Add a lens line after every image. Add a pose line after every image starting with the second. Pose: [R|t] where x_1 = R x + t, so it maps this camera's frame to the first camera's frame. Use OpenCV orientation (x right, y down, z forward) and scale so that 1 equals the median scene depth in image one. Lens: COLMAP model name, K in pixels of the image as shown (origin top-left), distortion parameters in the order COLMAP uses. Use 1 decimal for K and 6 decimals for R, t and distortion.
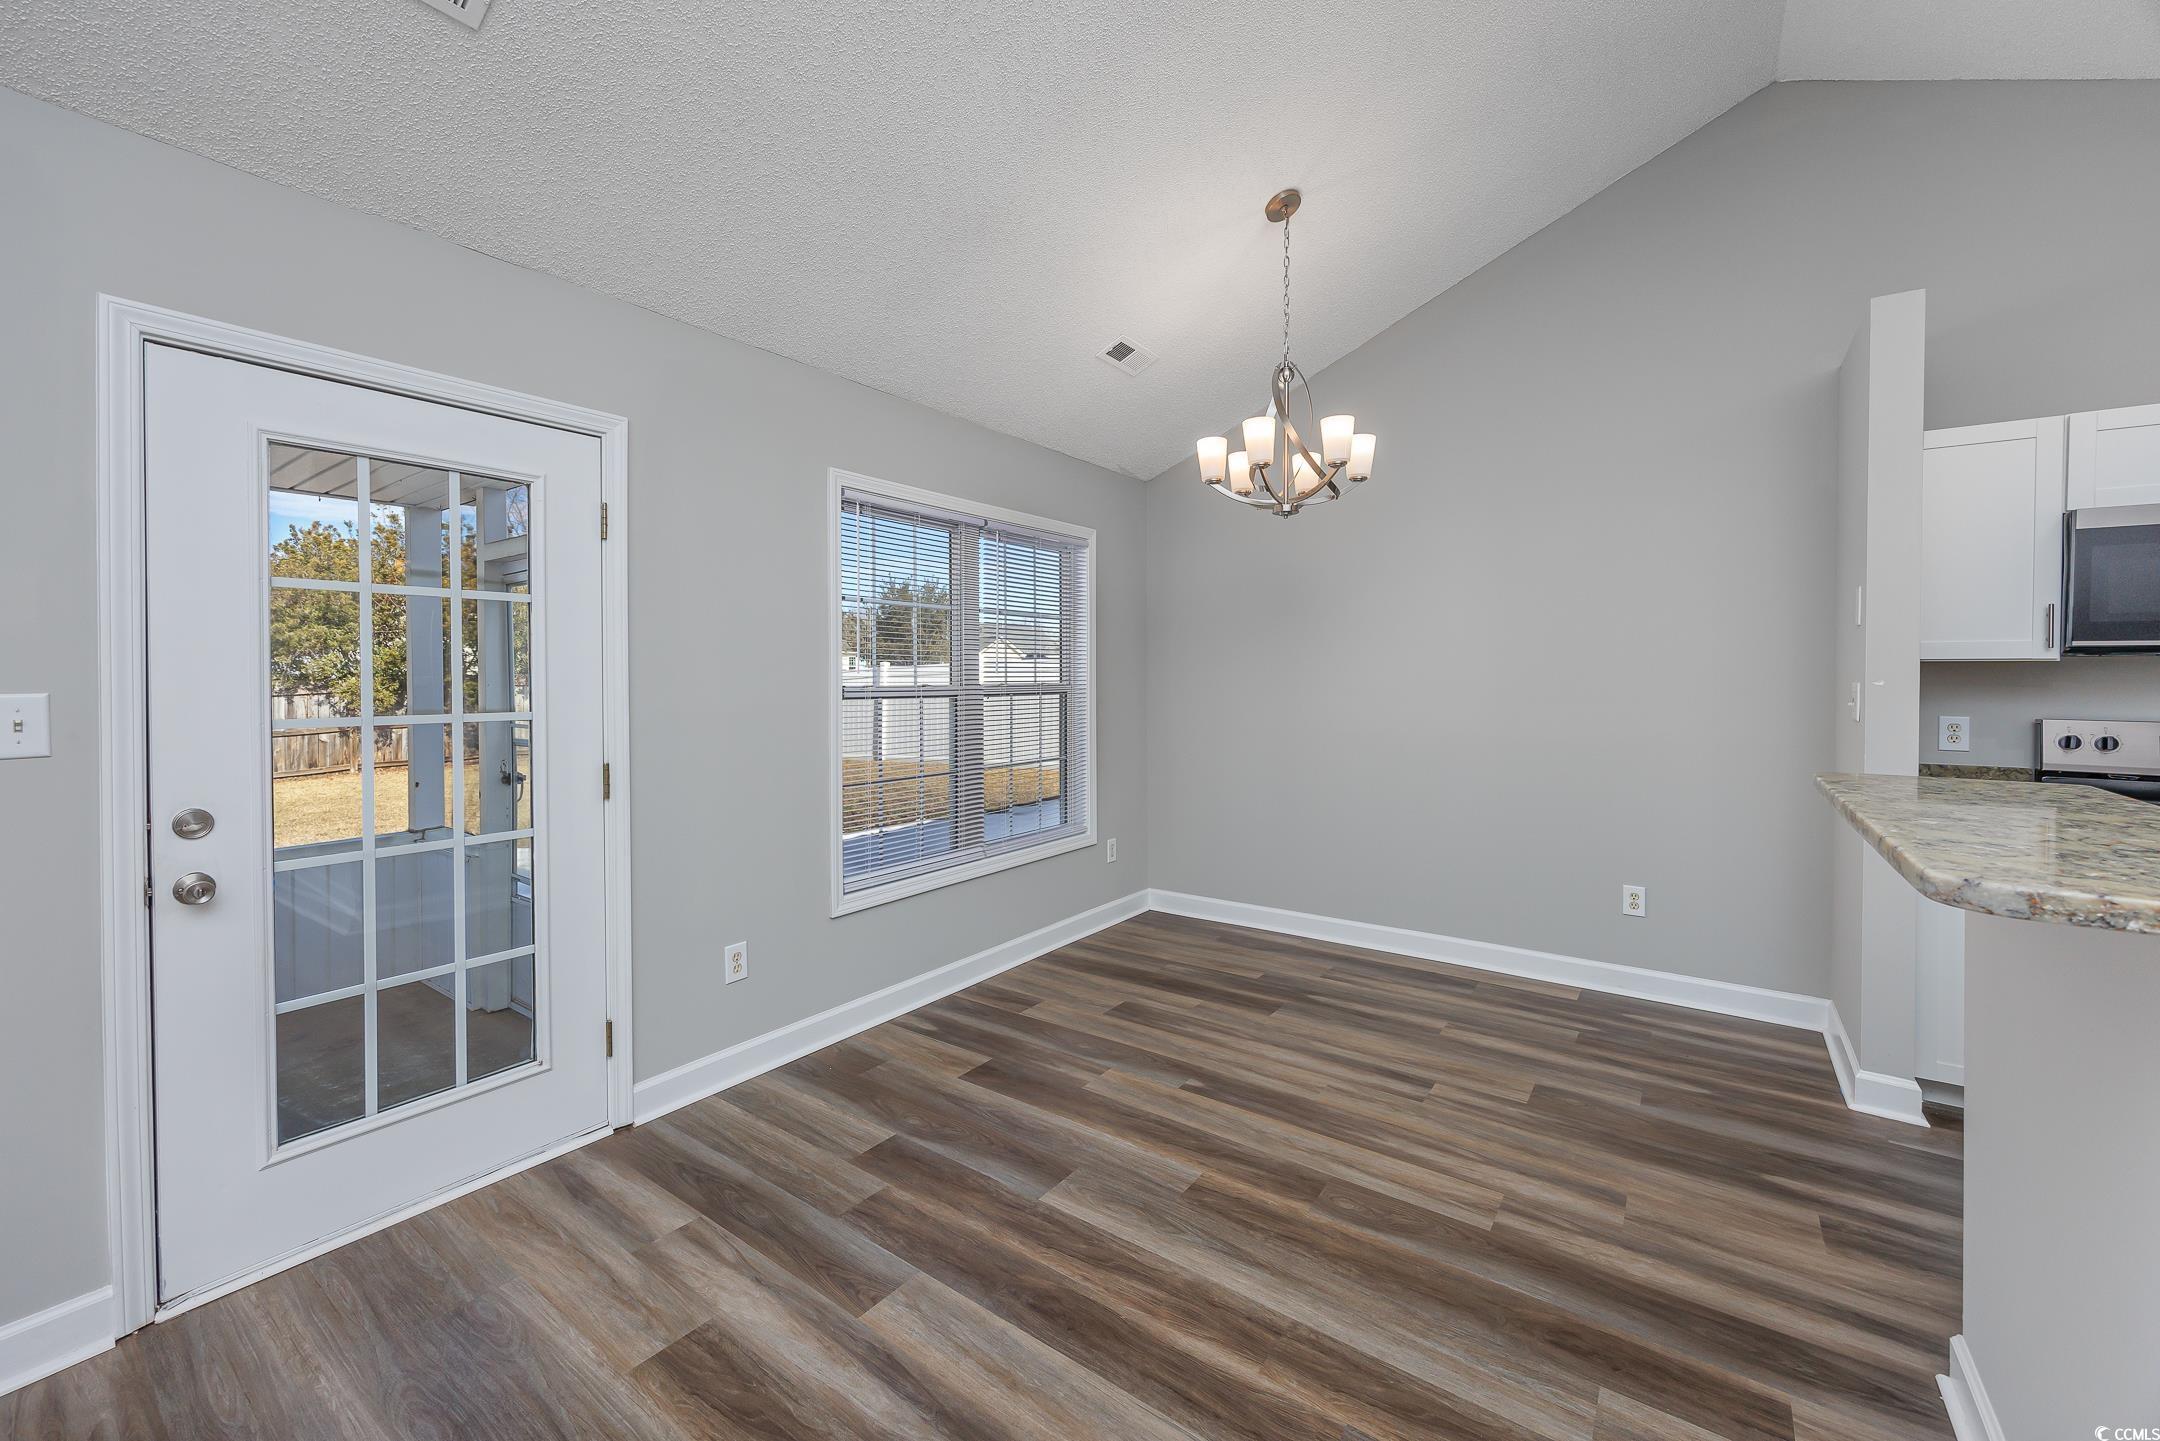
lens RADIAL K [[869.1, 0, 1108.8], [0, 869.1, 685.5], [0, 0, 1]] dist [-0.006482, 0.000351]
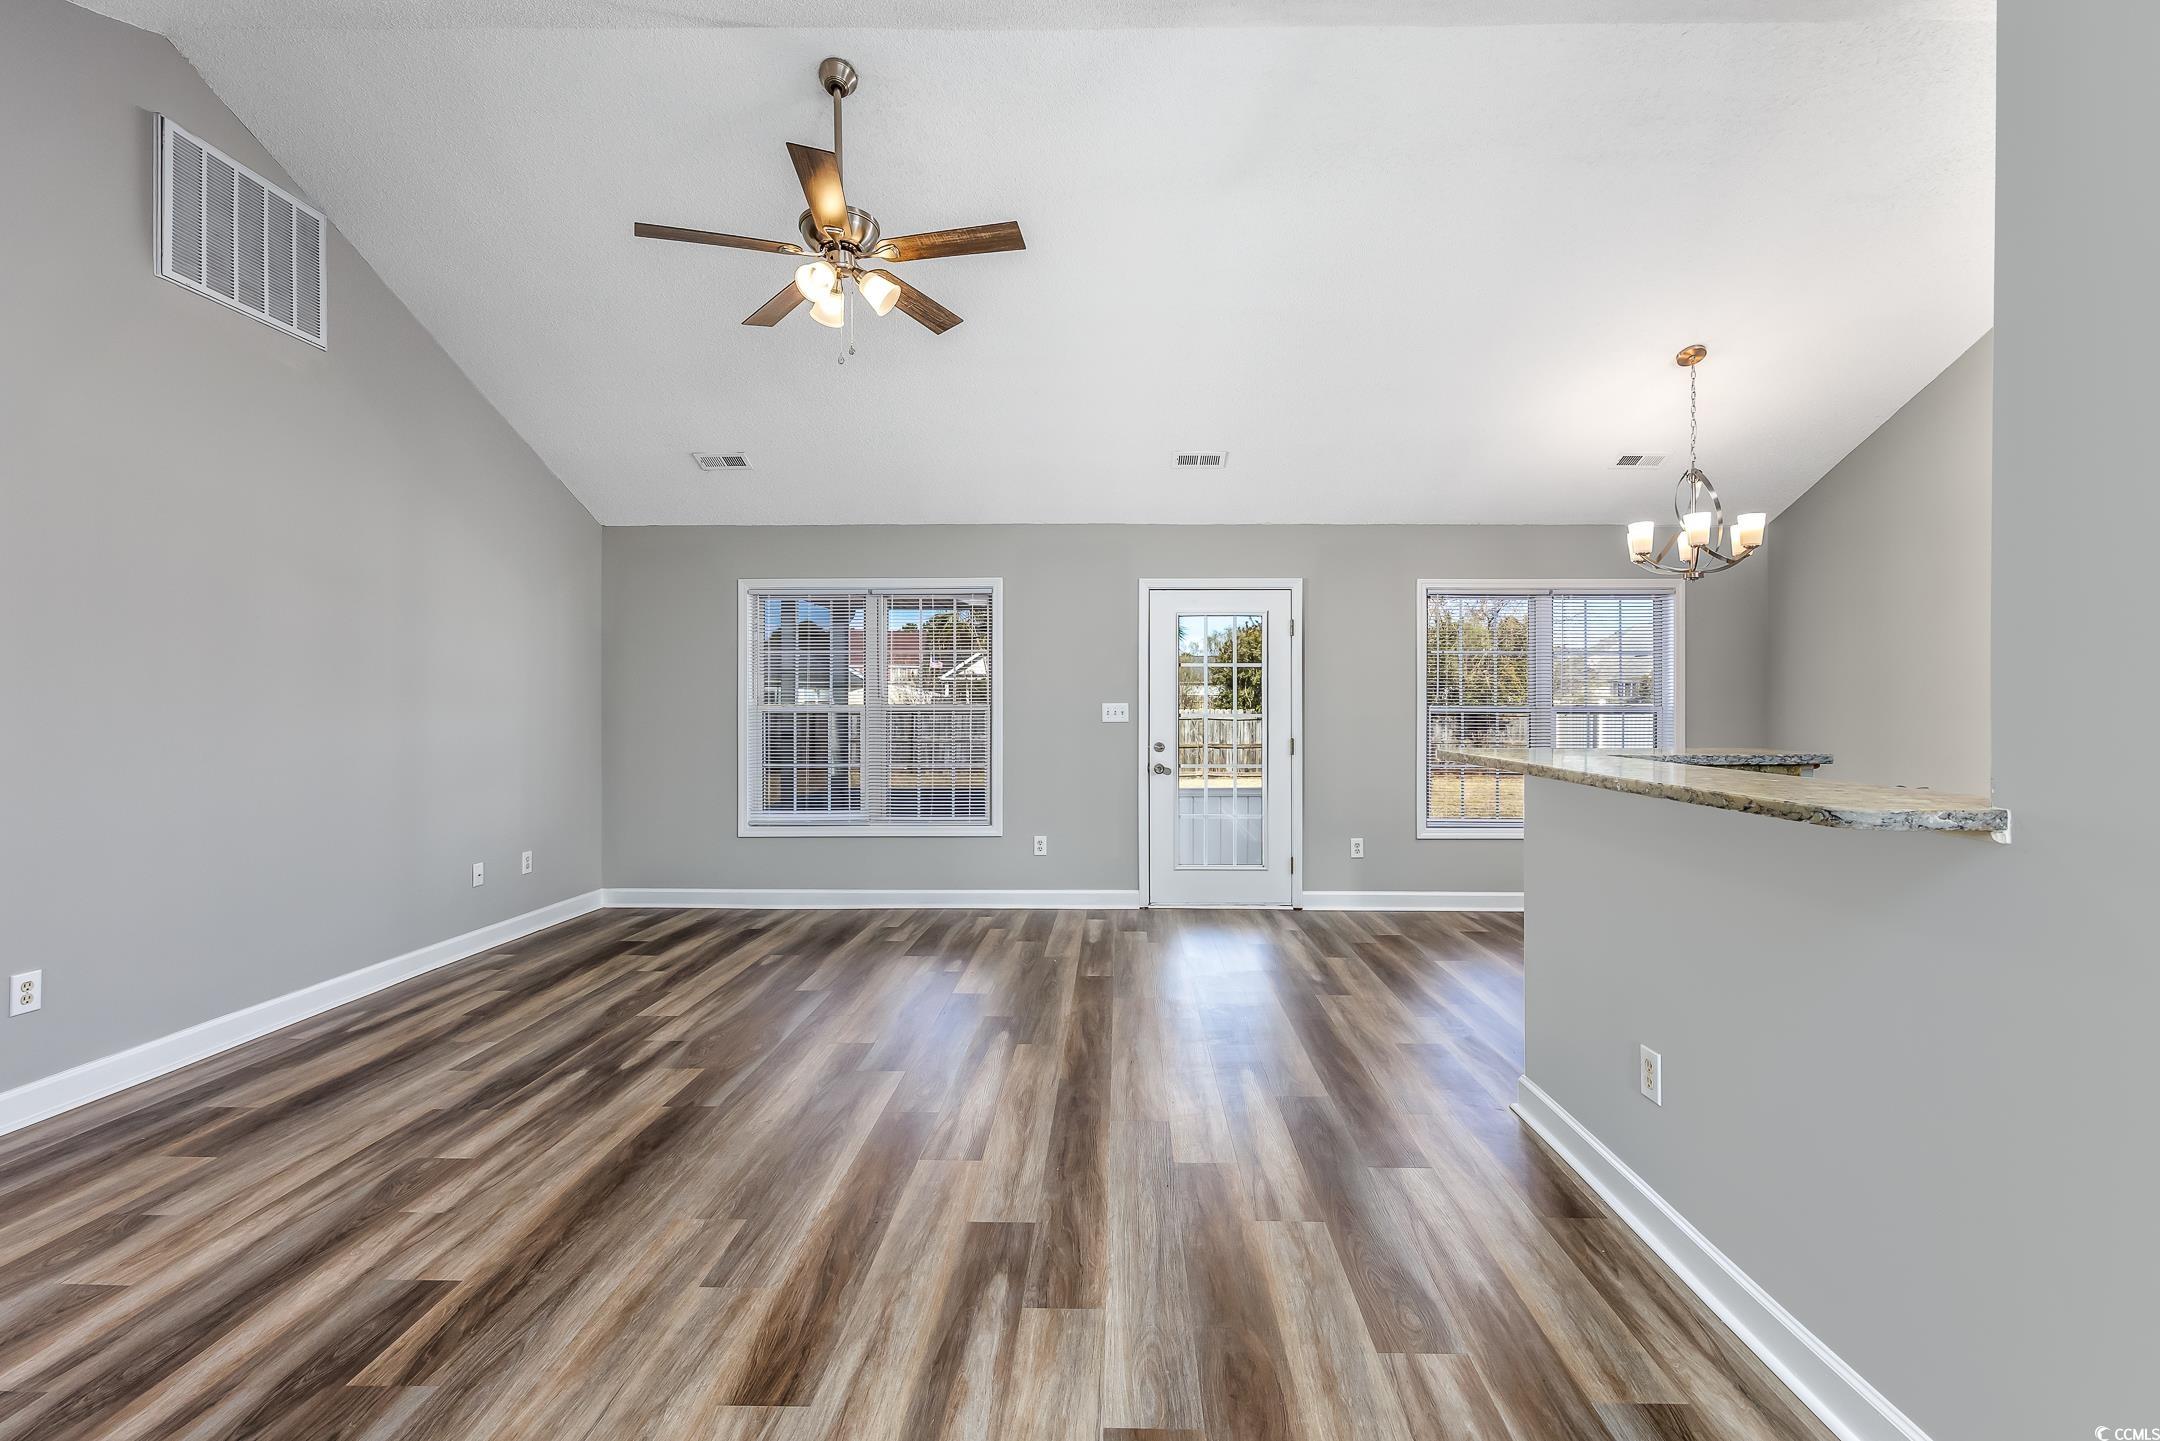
lens RADIAL K [[920.5, 0, 1075.5], [0, 920.5, 705.1], [0, 0, 1]] dist [-0.004117, -0.000065]
pose [[0.552211, 0.002010, -0.833702, 1.013694], [-0.012566, 0.999904, -0.005912, 0.025521], [0.833610, 0.013741, 0.552183, -0.709160]]
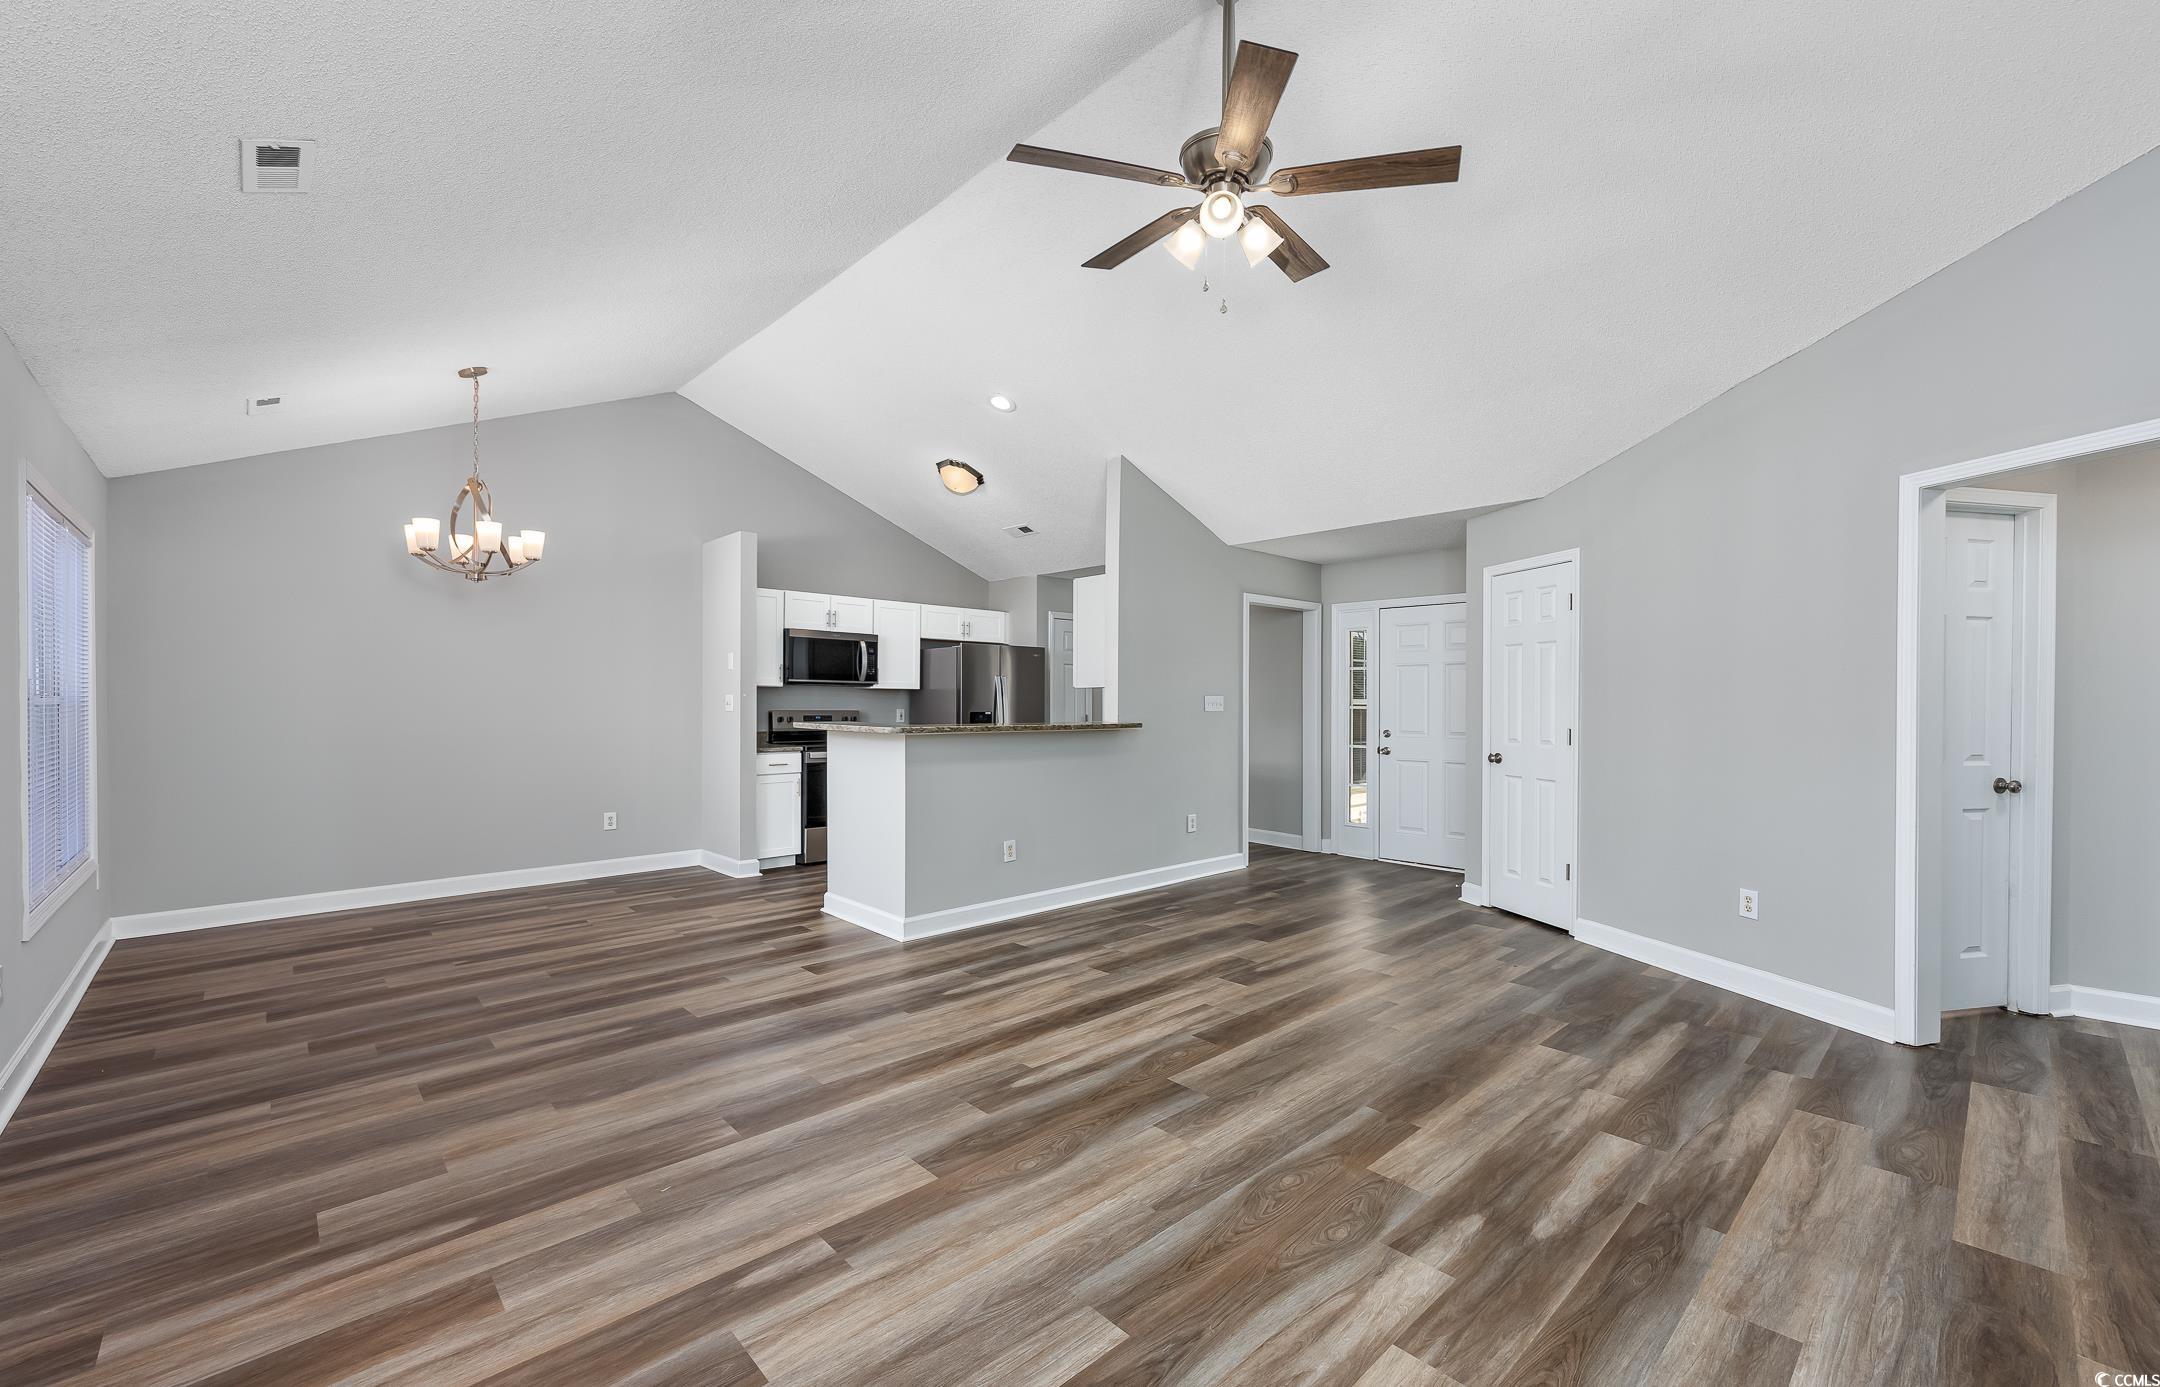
lens RADIAL K [[870.9, 0, 1040.0], [0, 870.9, 703.5], [0, 0, 1]] dist [-0.001000, 0.000261]
pose [[0.238860, -0.001301, 0.971053, -1.177154], [0.008763, 0.999961, -0.000816, 0.029352], [-0.971014, 0.008704, 0.238862, -0.338125]]
